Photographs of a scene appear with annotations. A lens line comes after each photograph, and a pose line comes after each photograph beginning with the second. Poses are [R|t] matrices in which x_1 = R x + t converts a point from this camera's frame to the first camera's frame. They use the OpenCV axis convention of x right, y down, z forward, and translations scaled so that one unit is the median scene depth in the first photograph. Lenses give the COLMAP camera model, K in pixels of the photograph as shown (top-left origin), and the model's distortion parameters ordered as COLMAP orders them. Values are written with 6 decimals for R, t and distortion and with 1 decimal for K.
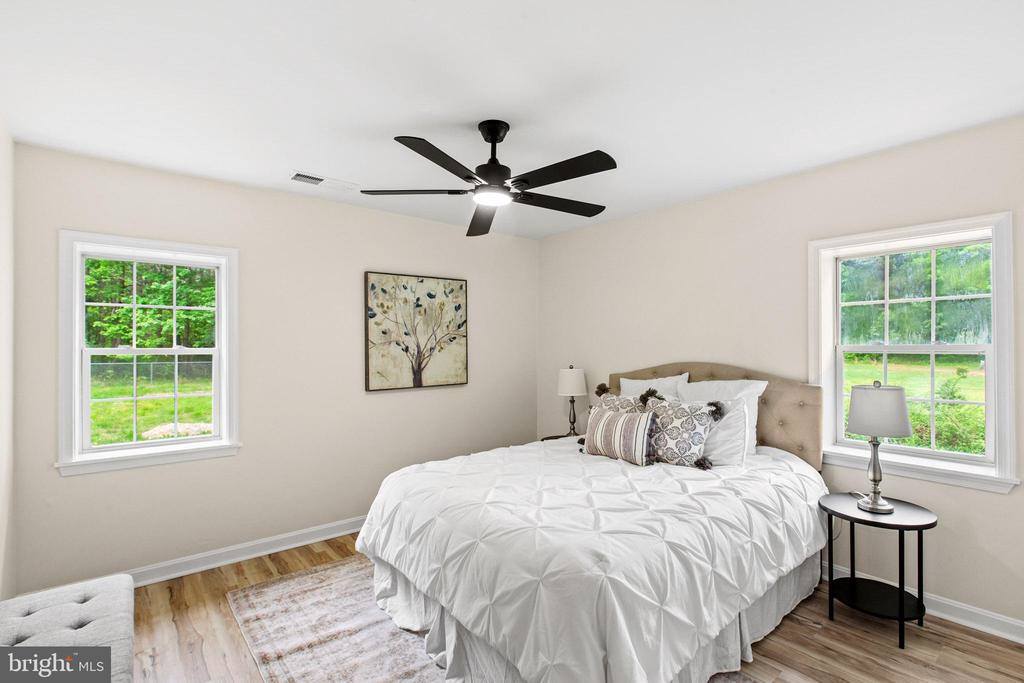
lens RADIAL K [[478.5, 0, 510.3], [0, 478.5, 341.8], [0, 0, 1]] dist [-0.007904, -0.000255]
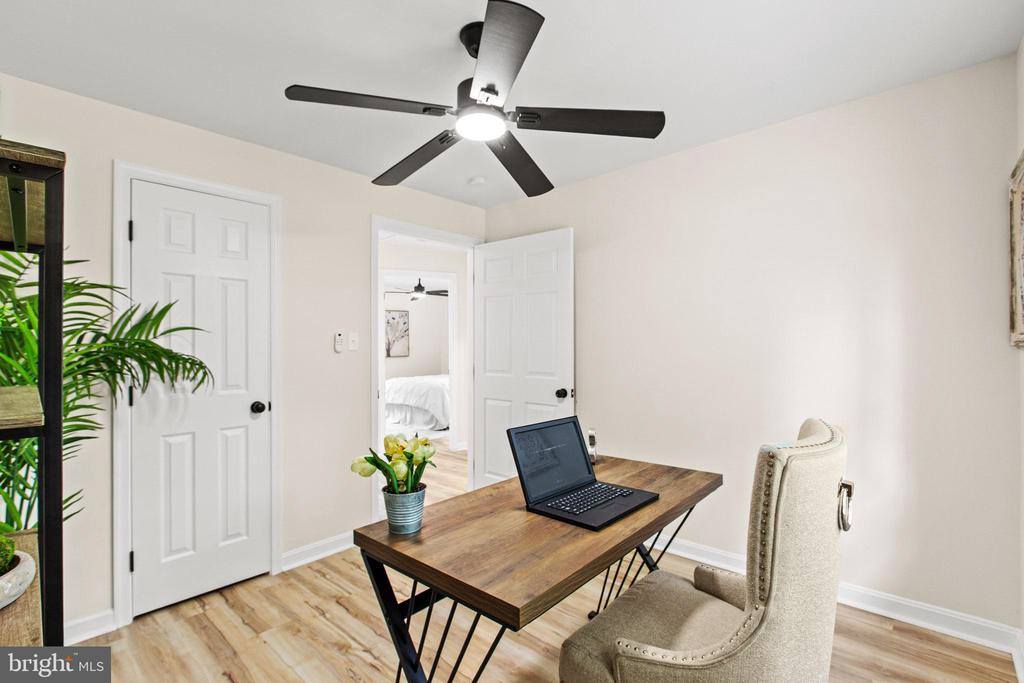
lens RADIAL K [[478.5, 0, 512.1], [0, 478.5, 340.9], [0, 0, 1]] dist [-0.007904, -0.000255]
pose [[0.989012, 0.001584, 0.147829, 0.066076], [-0.004418, 0.999813, 0.018843, -0.032746], [-0.147771, -0.019289, 0.988833, -1.444324]]
